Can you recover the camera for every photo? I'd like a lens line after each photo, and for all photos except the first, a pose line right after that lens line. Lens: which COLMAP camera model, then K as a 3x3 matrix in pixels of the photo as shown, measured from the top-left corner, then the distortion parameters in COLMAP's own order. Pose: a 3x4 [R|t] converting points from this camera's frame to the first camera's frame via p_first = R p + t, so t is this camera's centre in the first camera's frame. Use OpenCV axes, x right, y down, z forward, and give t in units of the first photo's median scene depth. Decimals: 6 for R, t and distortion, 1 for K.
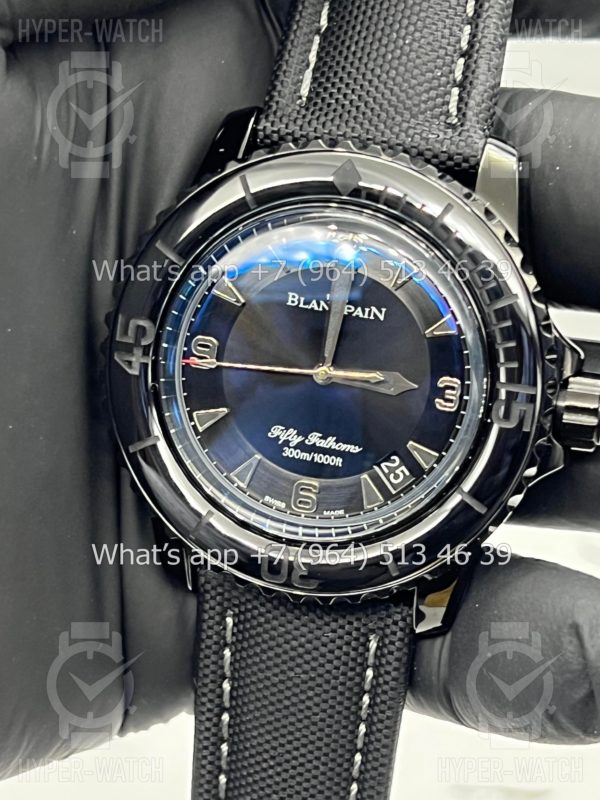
lens RADIAL K [[1891.3, 0, 297.0], [0, 1891.3, 398.1], [0, 0, 1]] dist [0.235922, 0.000000]
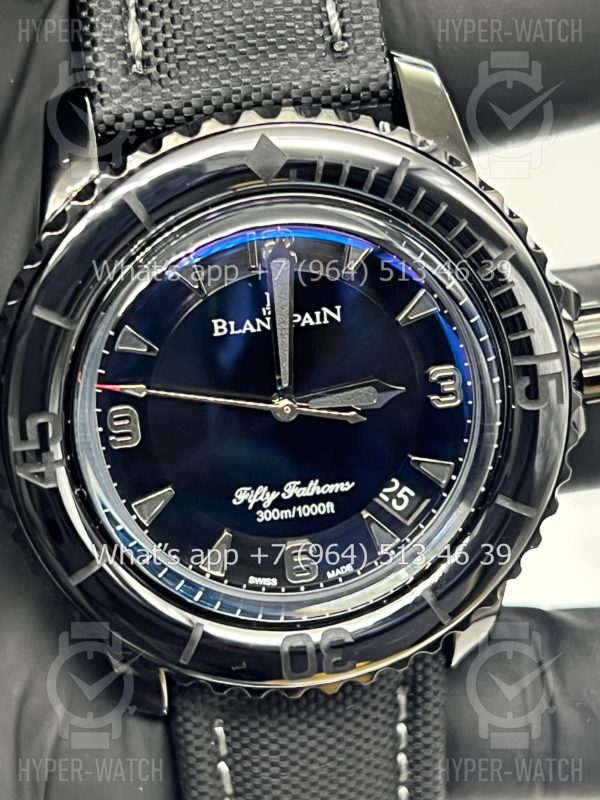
lens RADIAL K [[1891.3, 0, 300.2], [0, 1891.3, 388.6], [0, 0, 1]] dist [0.235922, 0.000000]
pose [[0.900521, -0.307694, 0.307225, -0.214277], [0.267817, 0.949136, 0.165575, -0.145913], [-0.342544, -0.066823, 0.937122, 0.271293]]
